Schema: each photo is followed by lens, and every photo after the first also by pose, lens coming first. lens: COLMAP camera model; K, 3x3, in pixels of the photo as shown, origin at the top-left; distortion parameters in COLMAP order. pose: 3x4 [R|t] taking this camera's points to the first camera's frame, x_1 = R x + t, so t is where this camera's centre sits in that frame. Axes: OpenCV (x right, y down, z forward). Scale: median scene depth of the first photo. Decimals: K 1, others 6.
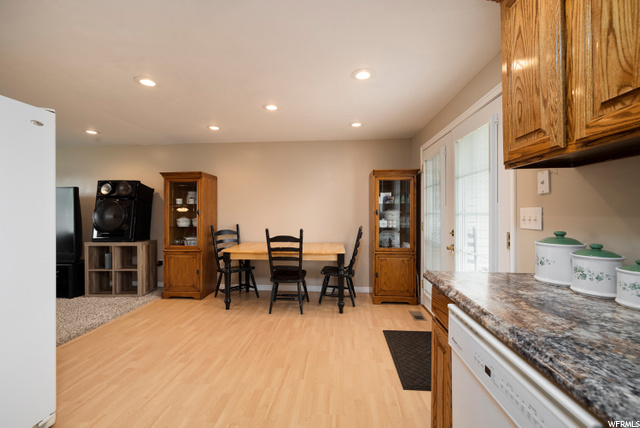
lens RADIAL K [[271.9, 0, 316.4], [0, 271.9, 212.9], [0, 0, 1]] dist [-0.003871, -0.000523]
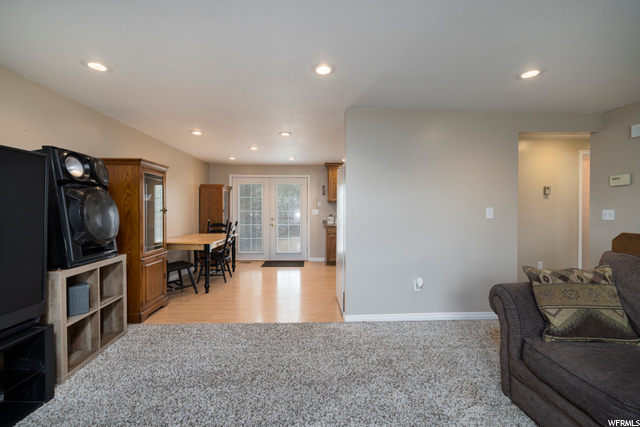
lens RADIAL K [[271.9, 0, 316.4], [0, 271.9, 212.4], [0, 0, 1]] dist [-0.003871, -0.000523]
pose [[-0.113872, -0.003971, 0.993487, -2.050015], [0.001627, 0.999990, 0.004183, 0.002546], [-0.993494, 0.002093, -0.113864, 0.877235]]
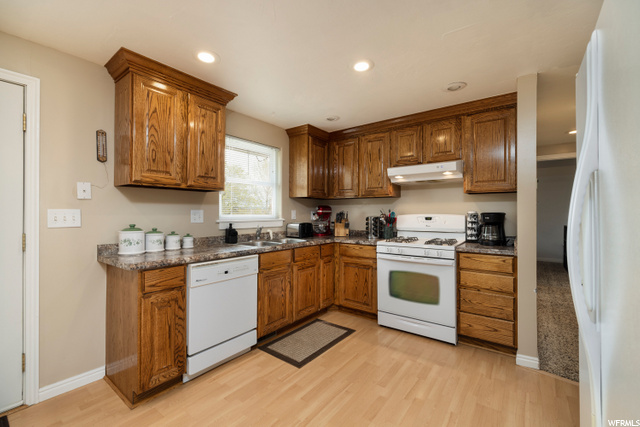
lens RADIAL K [[271.9, 0, 316.4], [0, 271.9, 212.4], [0, 0, 1]] dist [-0.003871, -0.000523]
pose [[-0.838731, 0.002291, 0.544541, -0.477461], [0.001015, 0.999996, -0.002645, -0.000605], [-0.544544, -0.001666, -0.838730, 0.837574]]
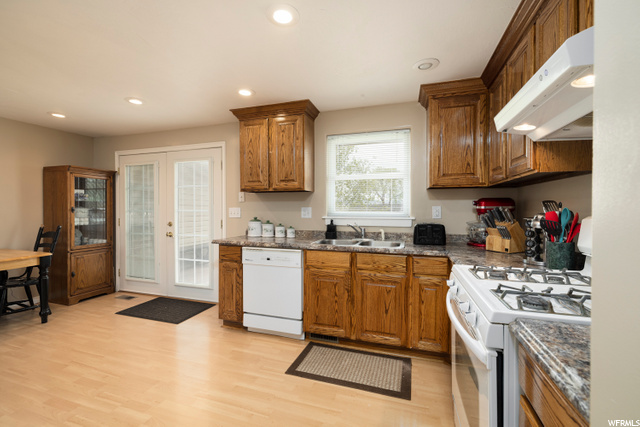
lens RADIAL K [[271.9, 0, 316.4], [0, 271.9, 212.4], [0, 0, 1]] dist [-0.003871, -0.000523]
pose [[0.232776, -0.008561, 0.972493, -0.721511], [0.000407, 0.999962, 0.008705, -0.000731], [-0.972530, -0.001631, 0.232770, -0.095511]]
